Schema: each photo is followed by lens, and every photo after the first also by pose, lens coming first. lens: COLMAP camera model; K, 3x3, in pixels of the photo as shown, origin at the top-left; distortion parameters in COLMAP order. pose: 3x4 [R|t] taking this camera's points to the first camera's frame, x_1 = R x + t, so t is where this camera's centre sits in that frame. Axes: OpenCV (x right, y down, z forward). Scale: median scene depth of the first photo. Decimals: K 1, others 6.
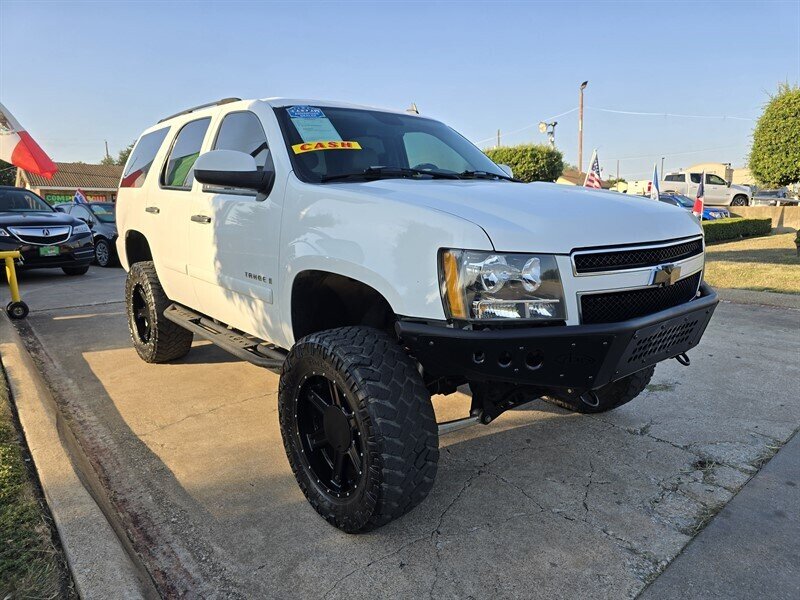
lens RADIAL K [[539.8, 0, 392.3], [0, 539.8, 306.2], [0, 0, 1]] dist [0.078231, -0.071457]
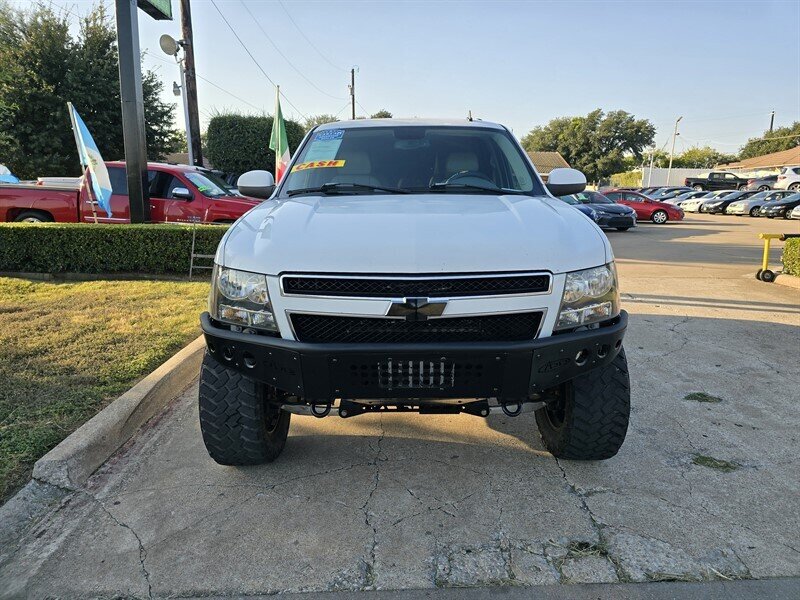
lens RADIAL K [[535.1, 0, 397.1], [0, 535.1, 303.2], [0, 0, 1]] dist [0.065615, -0.064872]
pose [[0.767774, 0.150681, -0.622750, 1.062943], [-0.129643, 0.988383, 0.079316, -0.138806], [0.627468, 0.019838, 0.778390, 0.235891]]
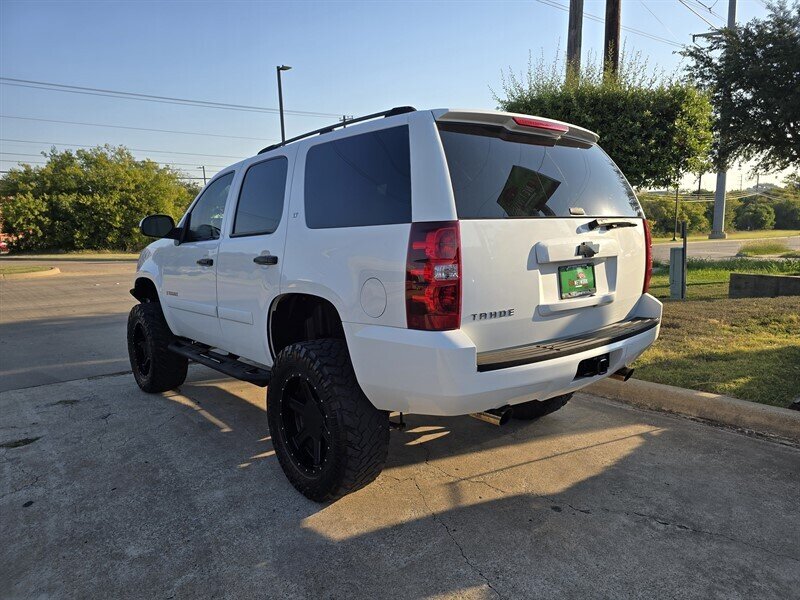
lens RADIAL K [[535.1, 0, 397.1], [0, 535.1, 303.2], [0, 0, 1]] dist [0.065615, -0.064872]
pose [[-0.999506, 0.031443, -0.000054, -0.464176], [0.029767, 0.946774, 0.320519, -0.774659], [0.010129, 0.320359, -0.947242, 3.782303]]
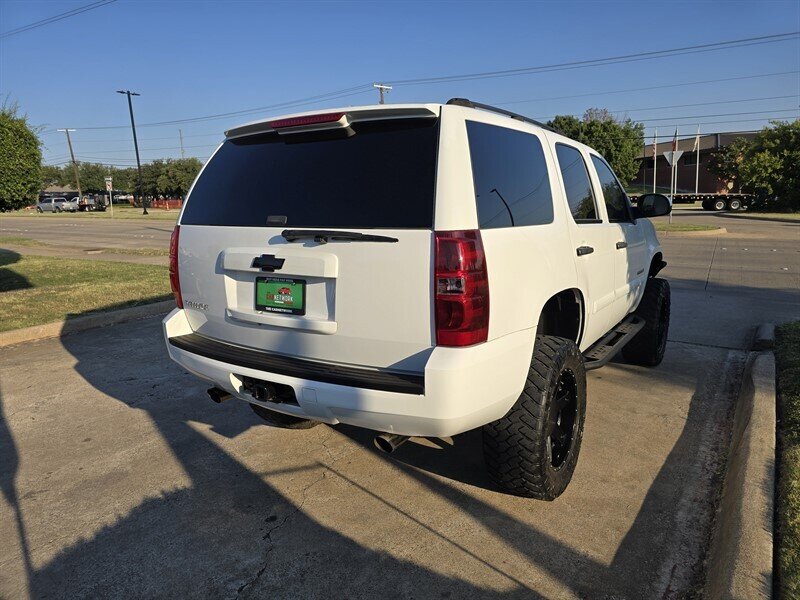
lens RADIAL K [[526.8, 0, 402.8], [0, 526.8, 295.0], [0, 0, 1]] dist [0.023515, 0.000246]
pose [[-0.314710, -0.152364, 0.936879, -1.951069], [0.200142, 0.954189, 0.222409, -0.613331], [-0.927848, 0.257503, -0.269798, 2.682833]]
